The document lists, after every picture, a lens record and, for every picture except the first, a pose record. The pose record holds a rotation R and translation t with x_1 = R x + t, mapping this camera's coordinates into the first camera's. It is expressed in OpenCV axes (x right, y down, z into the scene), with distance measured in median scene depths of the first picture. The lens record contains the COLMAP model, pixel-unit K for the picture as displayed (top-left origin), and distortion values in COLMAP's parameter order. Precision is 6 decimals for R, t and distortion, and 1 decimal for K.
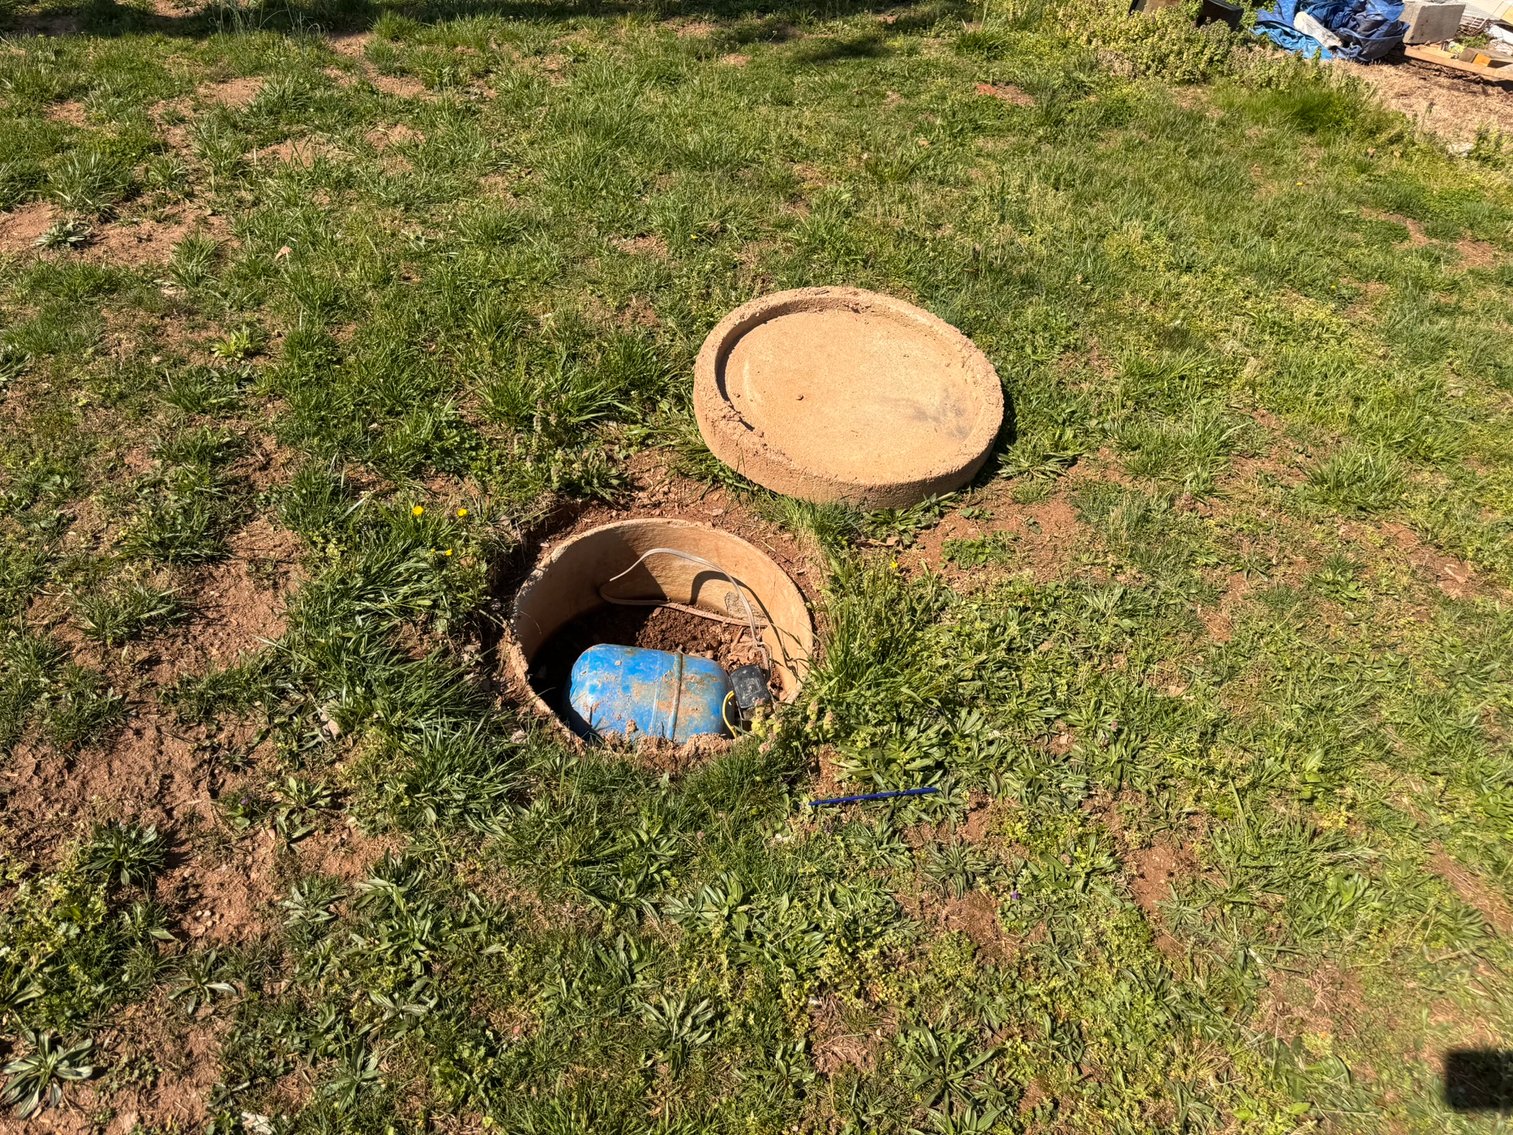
lens RADIAL K [[1064.7, 0, 766.7], [0, 1064.7, 560.1], [0, 0, 1]] dist [0.076599, -0.092514]
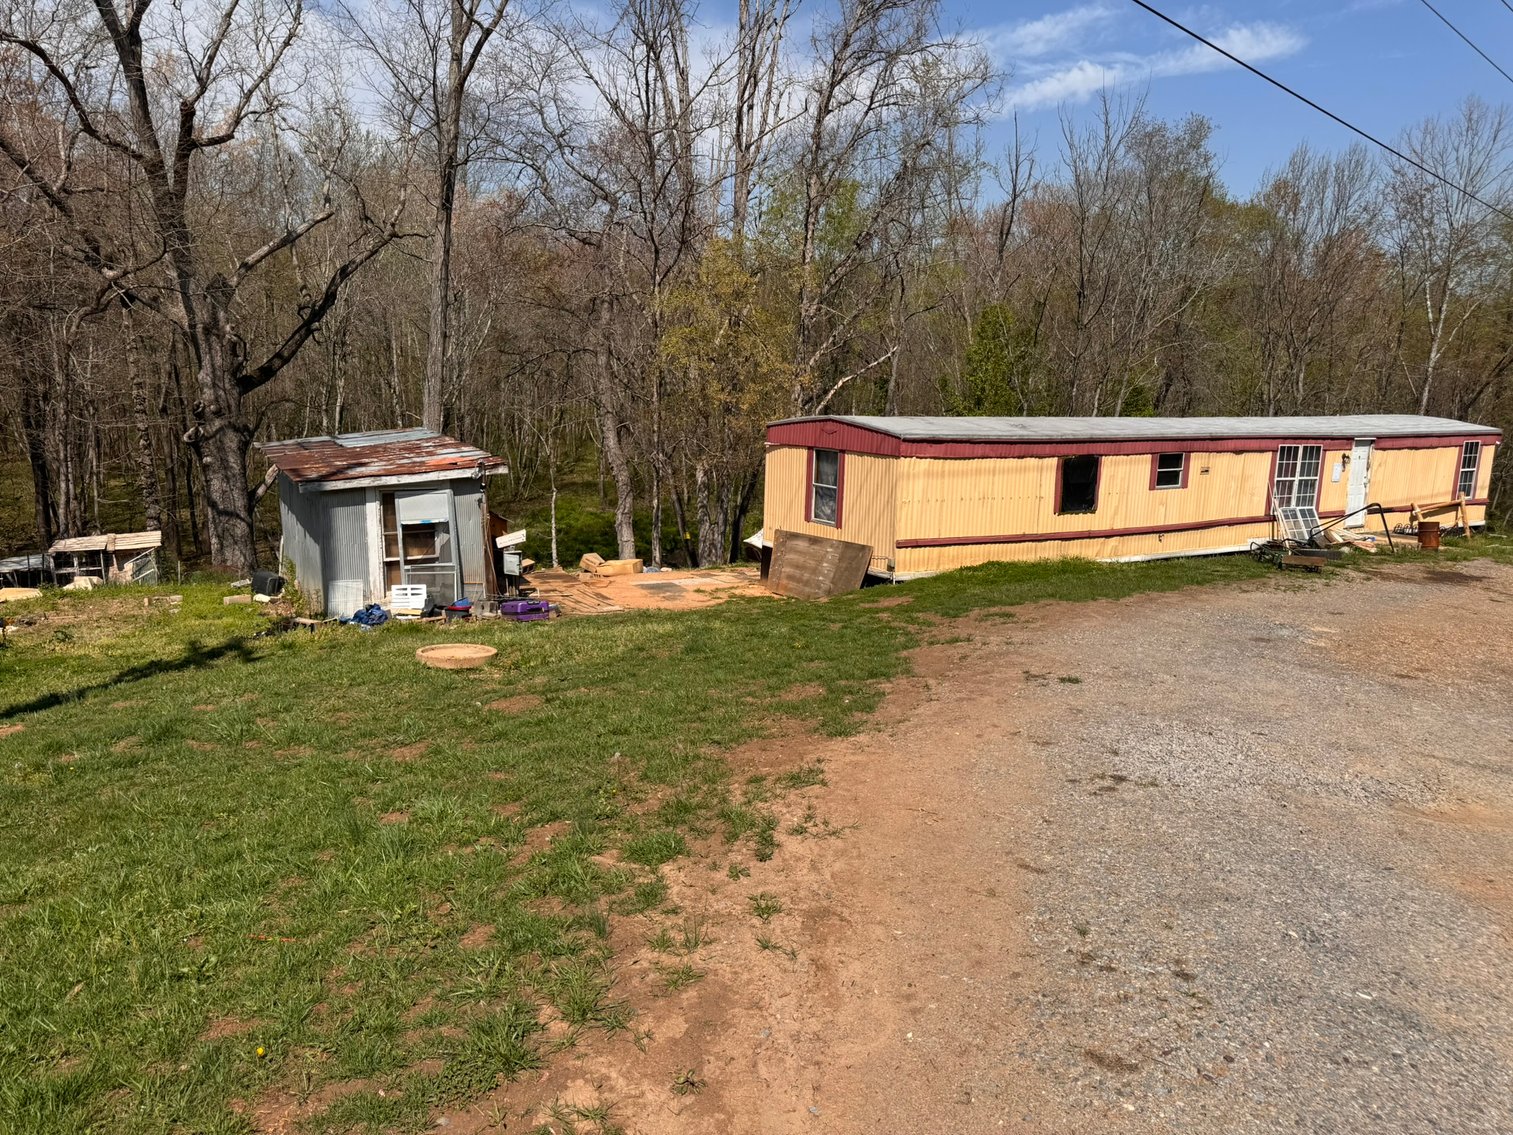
lens RADIAL K [[1064.7, 0, 762.6], [0, 1064.7, 563.9], [0, 0, 1]] dist [0.076599, -0.092514]
pose [[0.401382, -0.166575, 0.900636, -2.884324], [0.677764, 0.715420, -0.169736, 1.009347], [-0.616059, 0.678548, 0.400055, -1.474243]]
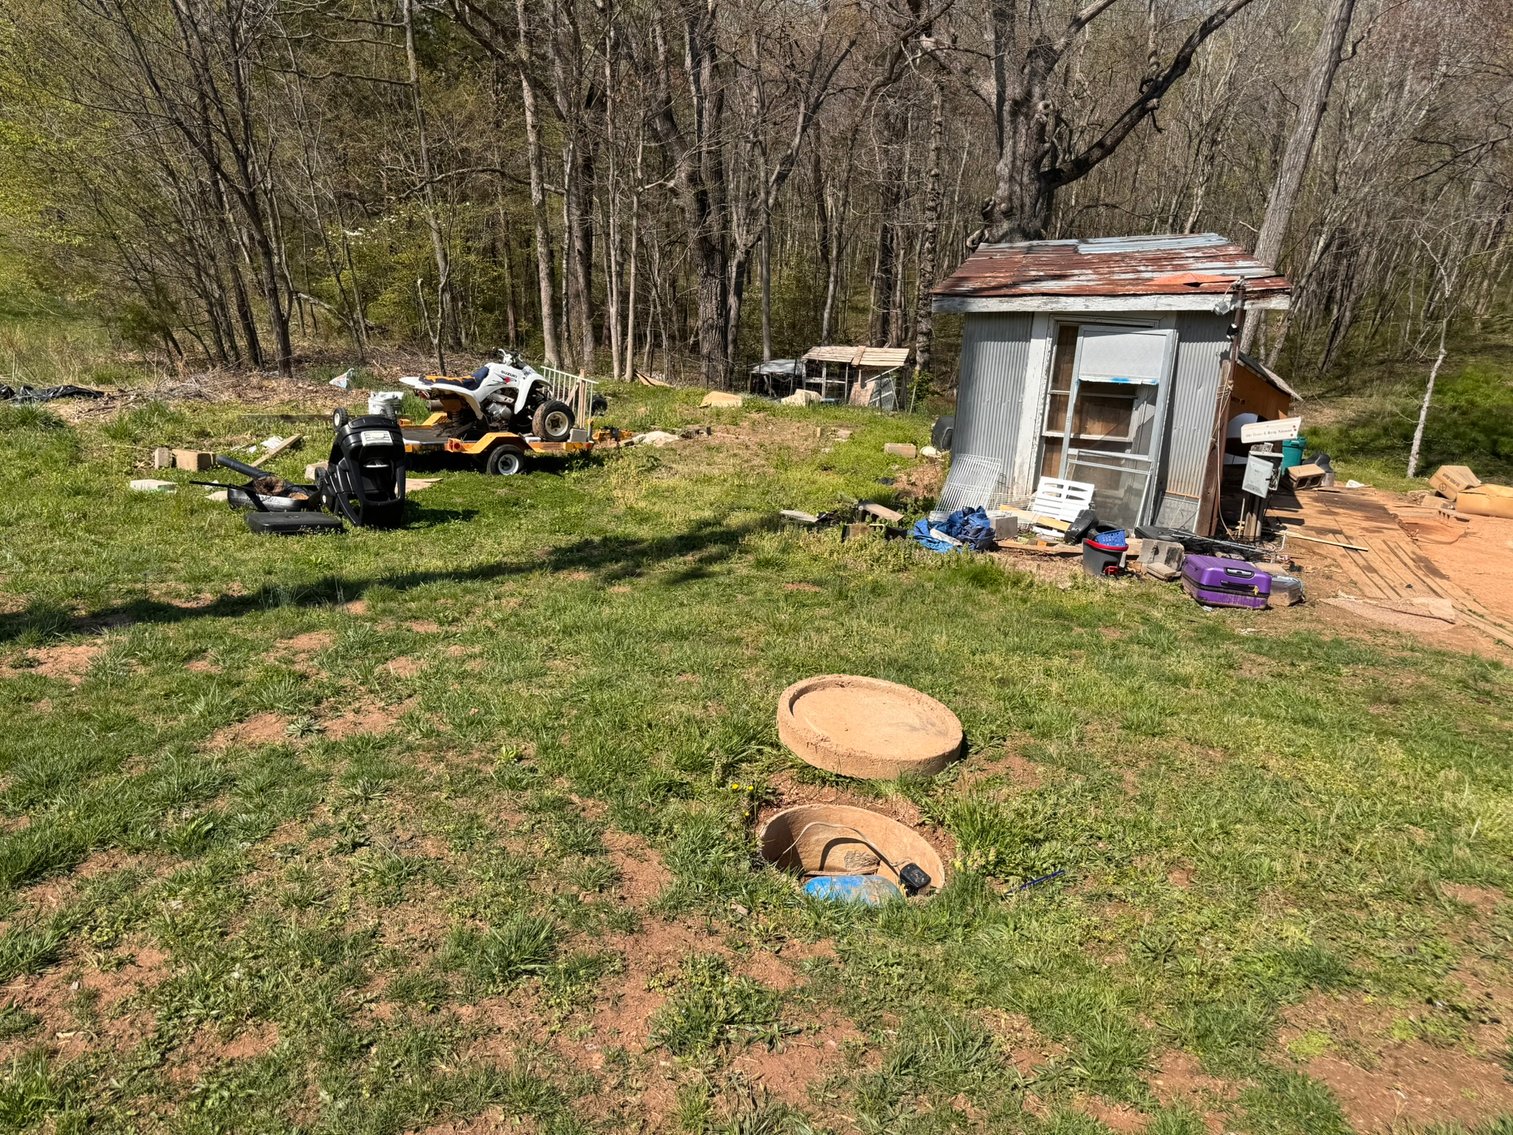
lens RADIAL K [[1064.7, 0, 753.8], [0, 1064.7, 574.2], [0, 0, 1]] dist [0.076599, -0.092514]
pose [[0.930975, -0.107134, 0.349010, -0.647224], [0.256591, 0.872050, -0.416761, 0.284921], [-0.259705, 0.477547, 0.839346, -0.451007]]
